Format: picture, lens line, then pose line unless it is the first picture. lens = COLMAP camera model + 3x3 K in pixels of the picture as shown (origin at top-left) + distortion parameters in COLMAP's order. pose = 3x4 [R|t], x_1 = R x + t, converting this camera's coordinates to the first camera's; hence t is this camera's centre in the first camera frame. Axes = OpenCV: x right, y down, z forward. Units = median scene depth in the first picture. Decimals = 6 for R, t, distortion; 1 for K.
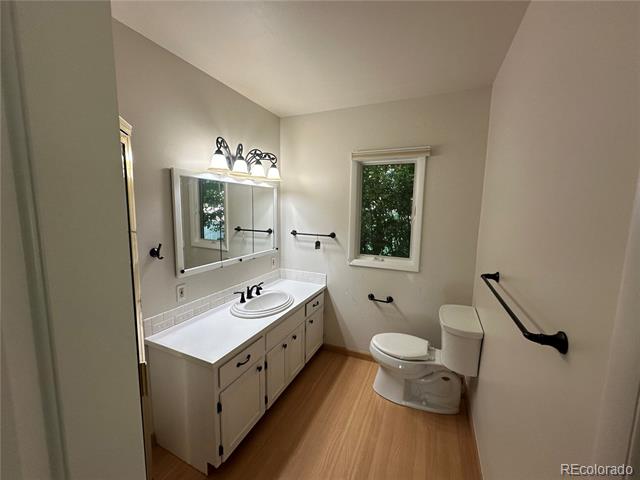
lens RADIAL K [[255.4, 0, 320.4], [0, 255.4, 239.8], [0, 0, 1]] dist [-0.003405, 0.000656]
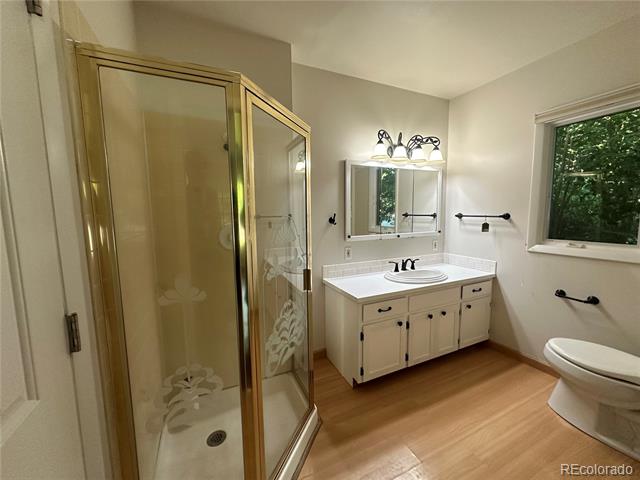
lens RADIAL K [[255.4, 0, 318.4], [0, 255.4, 239.8], [0, 0, 1]] dist [-0.003405, 0.000656]
pose [[0.749267, 0.044420, -0.660776, 0.169609], [-0.055783, 0.998435, 0.003865, 0.109512], [0.659914, 0.033965, 0.750573, -0.084019]]
